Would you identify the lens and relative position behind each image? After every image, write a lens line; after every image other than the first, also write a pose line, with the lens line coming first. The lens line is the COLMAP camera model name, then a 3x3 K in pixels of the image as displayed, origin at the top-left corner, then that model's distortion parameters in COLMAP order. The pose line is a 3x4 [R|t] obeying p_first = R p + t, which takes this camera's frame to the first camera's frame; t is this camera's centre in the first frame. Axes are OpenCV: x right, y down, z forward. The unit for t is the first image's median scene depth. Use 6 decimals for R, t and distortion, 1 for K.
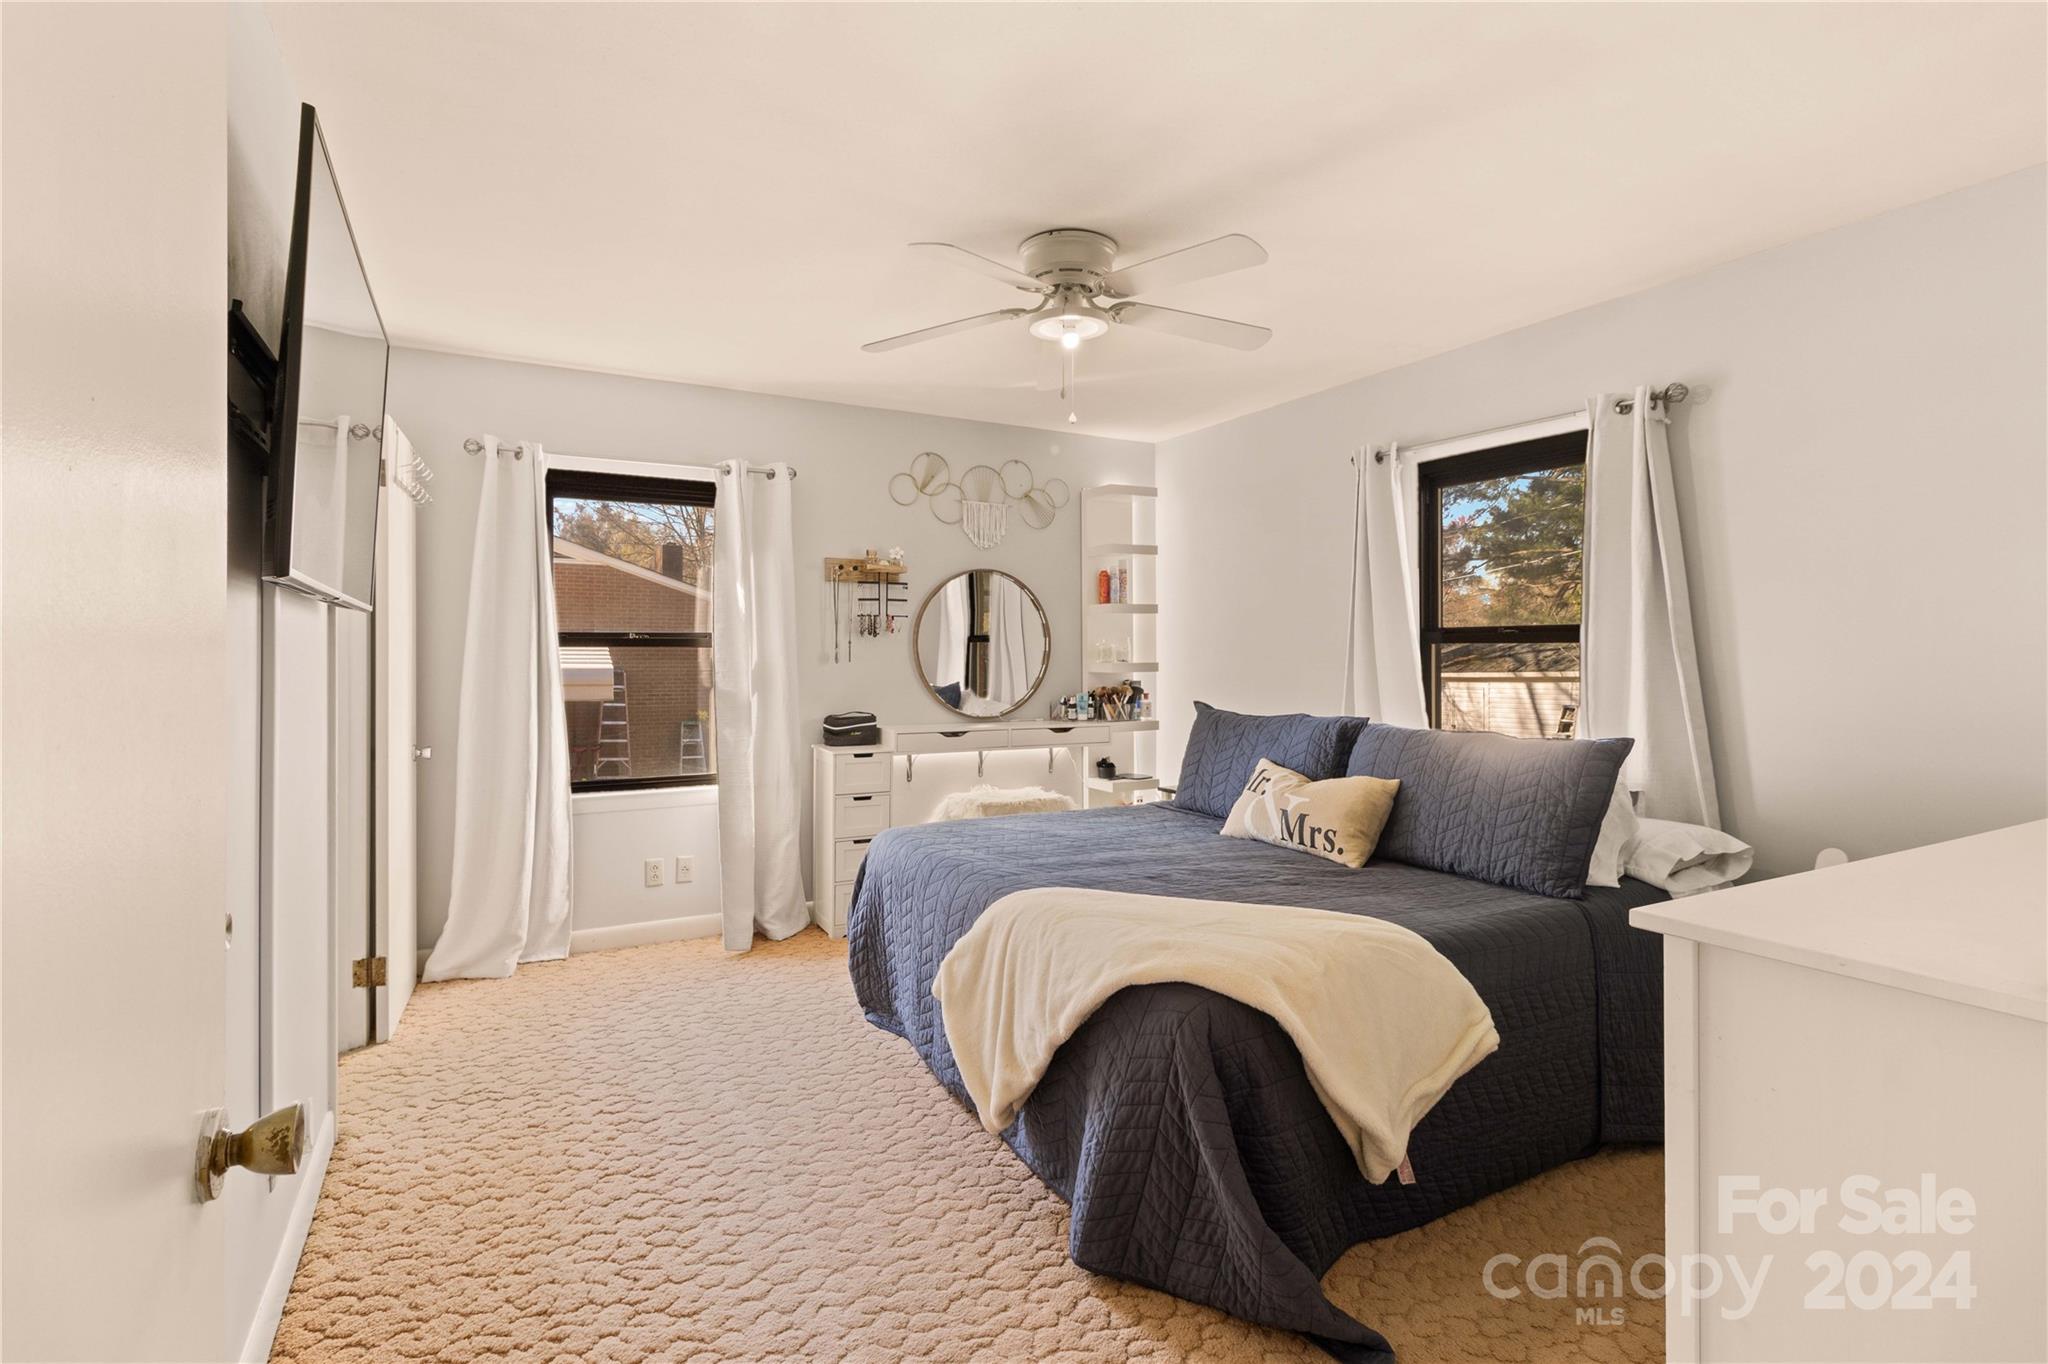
lens RADIAL K [[954.0, 0, 1035.9], [0, 954.0, 672.9], [0, 0, 1]] dist [-0.001593, 0.000054]
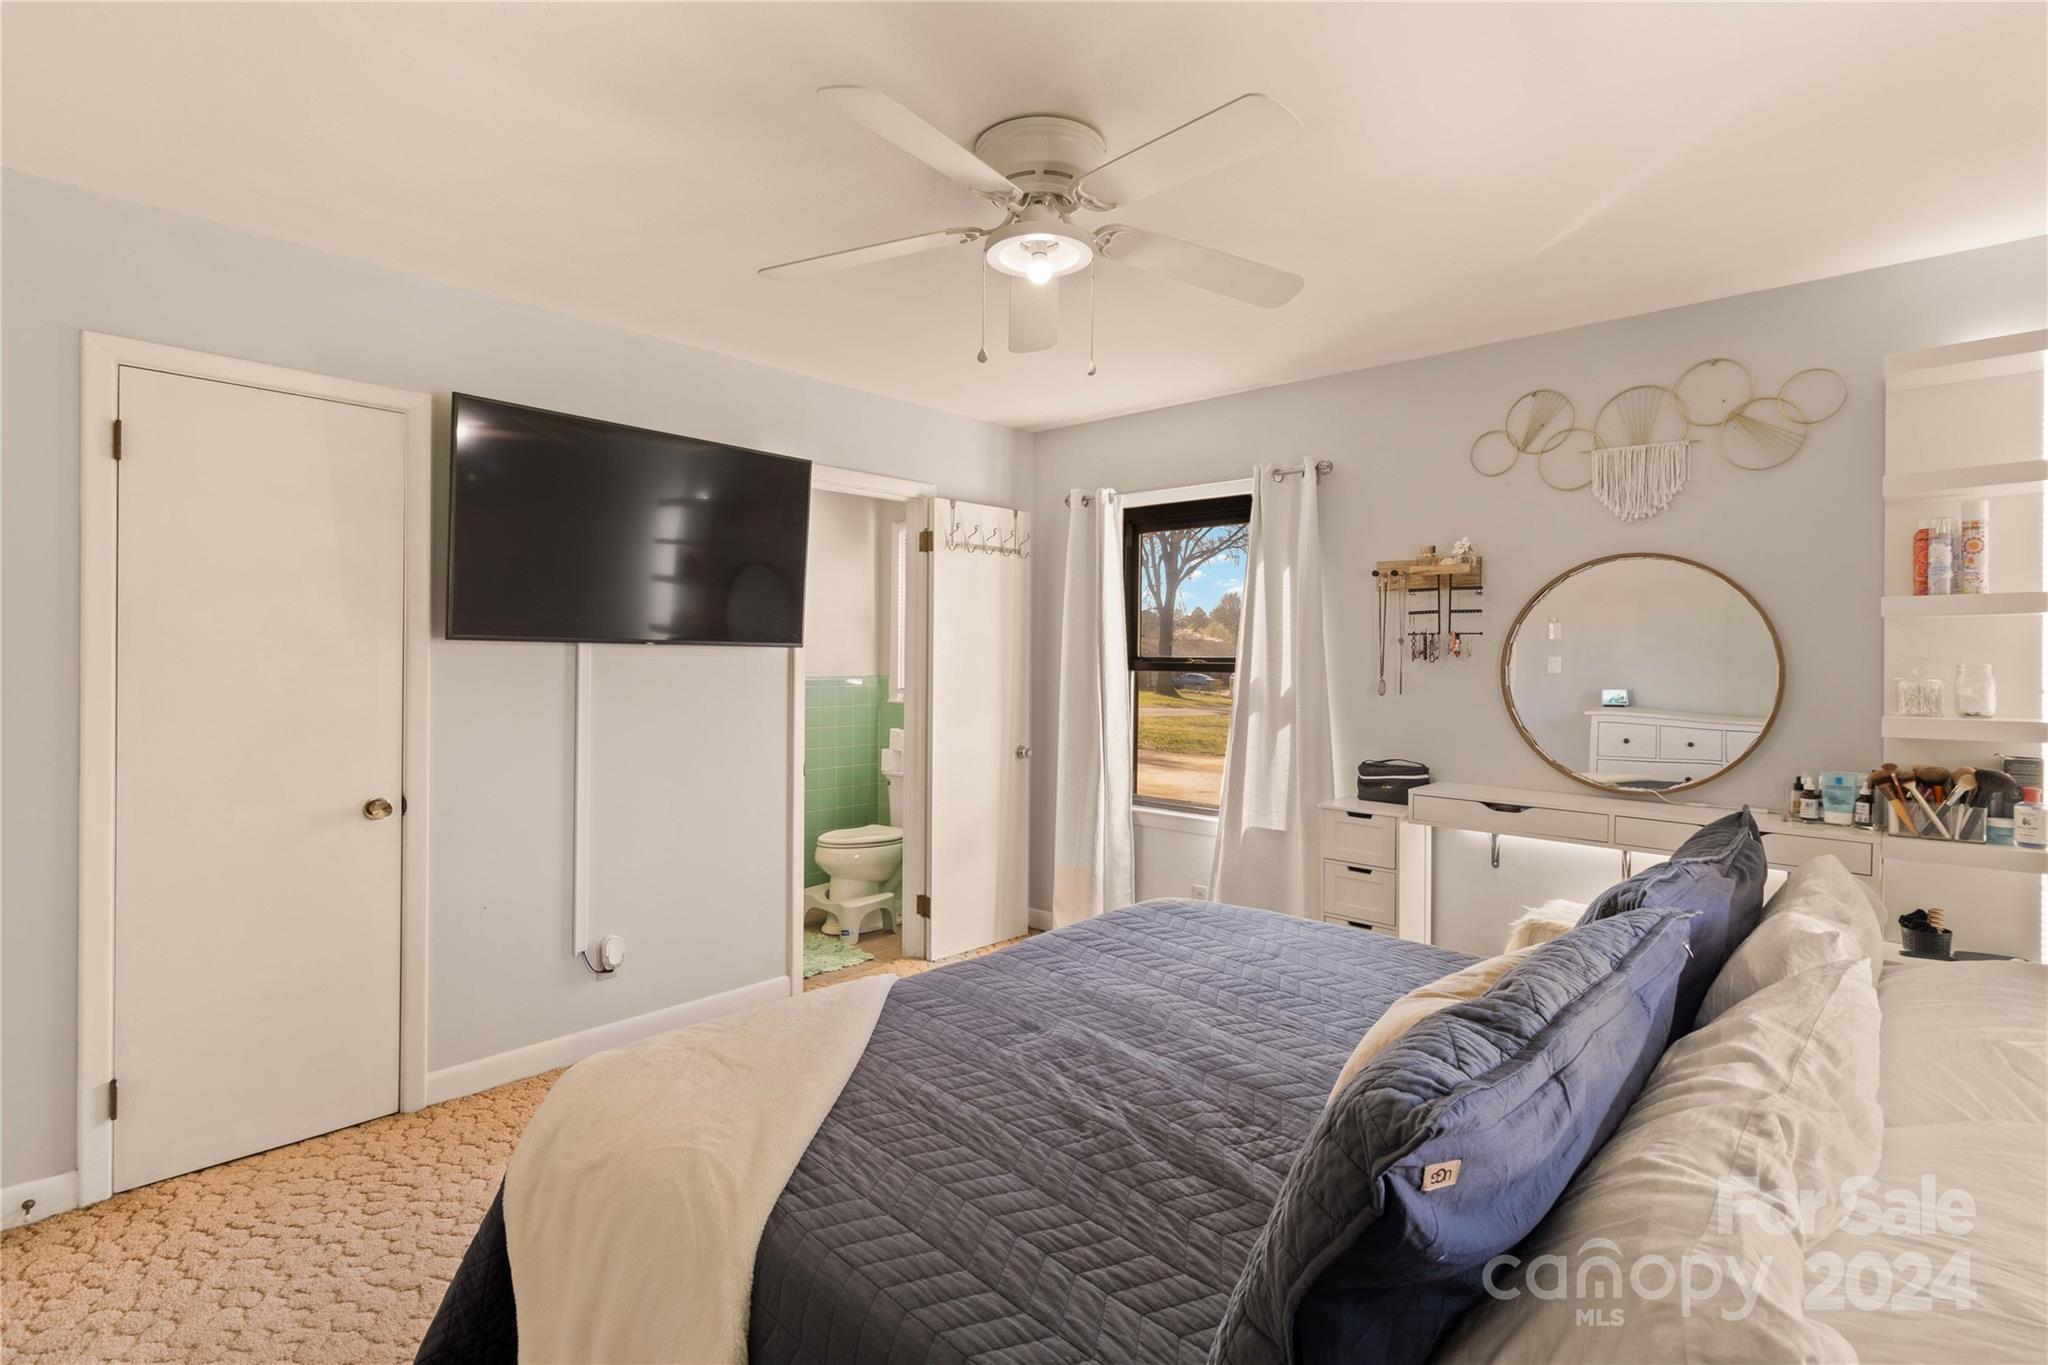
lens RADIAL K [[954.0, 0, 1035.9], [0, 954.0, 673.4], [0, 0, 1]] dist [-0.001593, 0.000054]
pose [[0.331909, 0.021478, -0.943067, 0.416785], [-0.026842, 0.999551, 0.013317, -0.029334], [0.942930, 0.020894, 0.332336, 0.443432]]
